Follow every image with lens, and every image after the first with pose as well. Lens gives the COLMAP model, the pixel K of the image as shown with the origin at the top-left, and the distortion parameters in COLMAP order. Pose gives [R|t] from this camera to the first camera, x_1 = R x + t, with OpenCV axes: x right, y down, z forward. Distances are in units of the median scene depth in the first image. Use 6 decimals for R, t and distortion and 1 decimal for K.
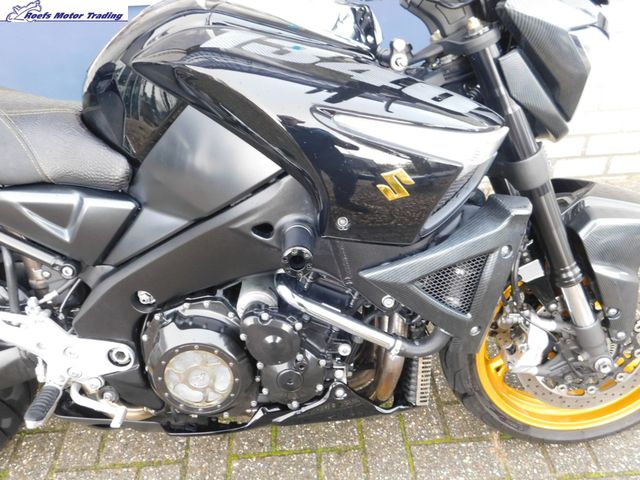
lens RADIAL K [[517.6, 0, 320.3], [0, 517.6, 238.7], [0, 0, 1]] dist [-0.010951, 0.024048]
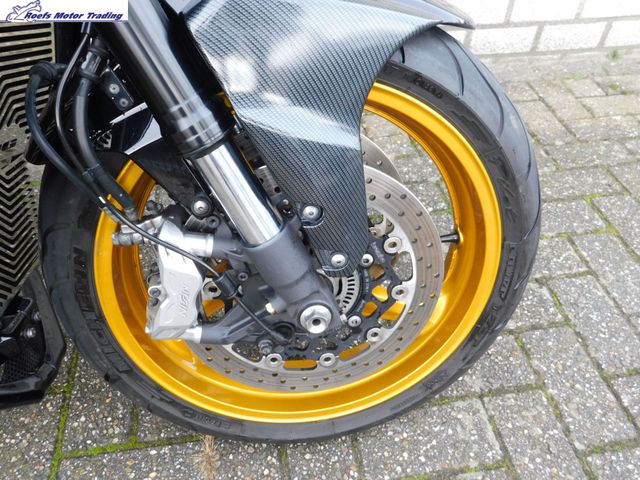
lens RADIAL K [[517.6, 0, 320.3], [0, 517.6, 238.7], [0, 0, 1]] dist [-0.010951, 0.024048]
pose [[0.992440, -0.027741, 0.119558, 0.455213], [0.014377, 0.993691, 0.111225, 0.099068], [-0.121890, -0.108665, 0.986577, 0.460108]]
